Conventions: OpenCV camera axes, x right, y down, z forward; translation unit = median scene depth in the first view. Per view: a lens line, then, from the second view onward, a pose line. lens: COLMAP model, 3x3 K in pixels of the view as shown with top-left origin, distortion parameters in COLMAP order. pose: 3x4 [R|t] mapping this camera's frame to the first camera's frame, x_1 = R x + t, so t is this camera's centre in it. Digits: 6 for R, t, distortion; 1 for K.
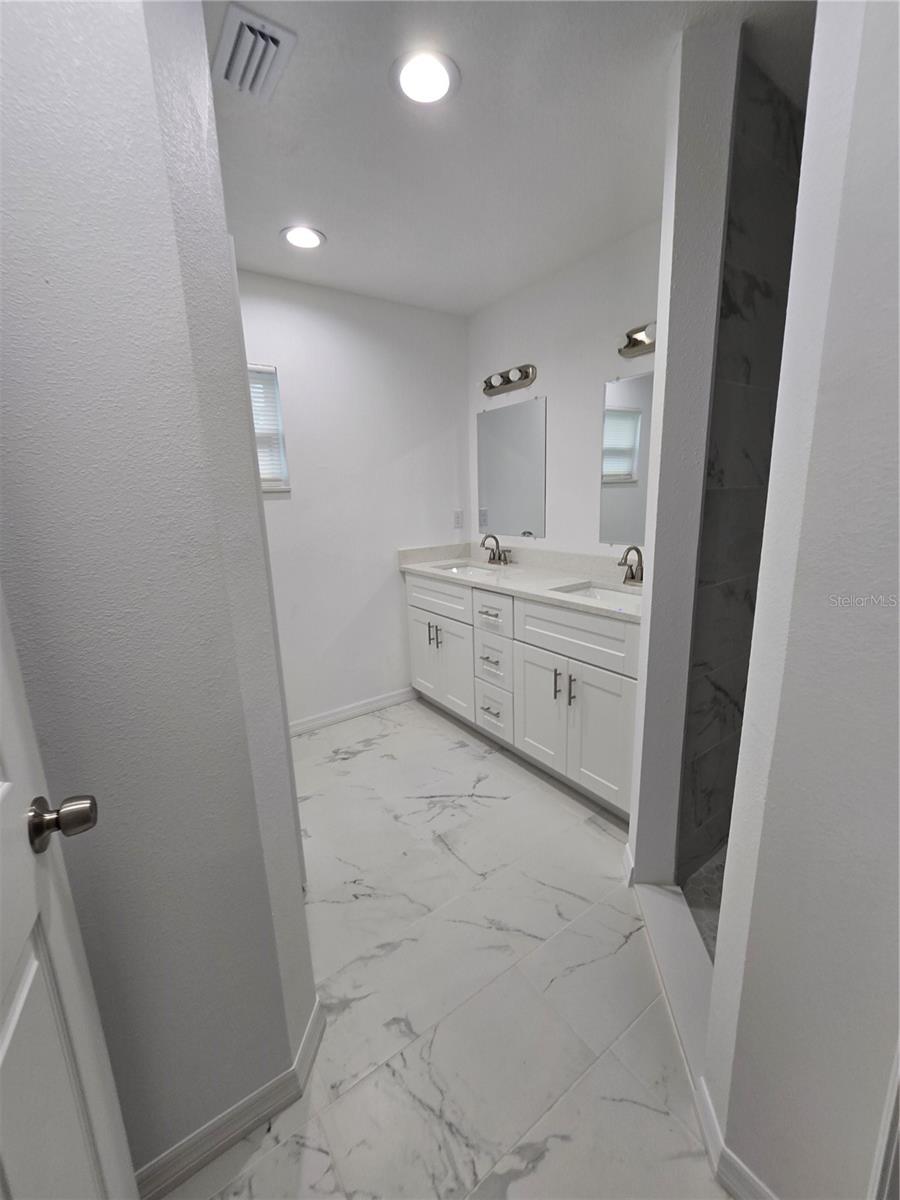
lens RADIAL K [[490.4, 0, 456.9], [0, 490.4, 594.4], [0, 0, 1]] dist [-0.005150, 0.000570]
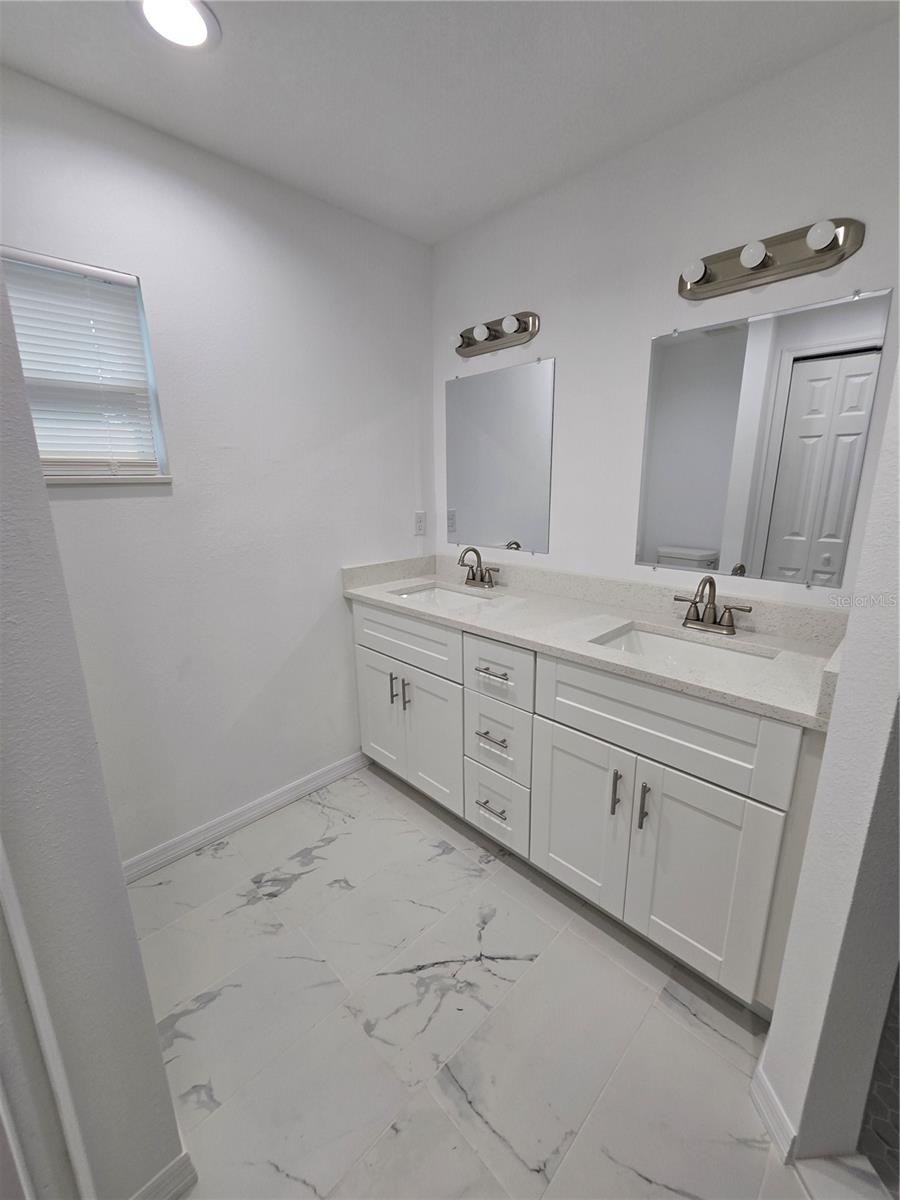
lens RADIAL K [[490.4, 0, 459.2], [0, 490.4, 598.3], [0, 0, 1]] dist [-0.005150, 0.000570]
pose [[0.985435, -0.017022, 0.169198, -0.084992], [0.012404, 0.999522, 0.028312, -0.076053], [-0.169599, -0.025801, 0.985175, 0.315624]]
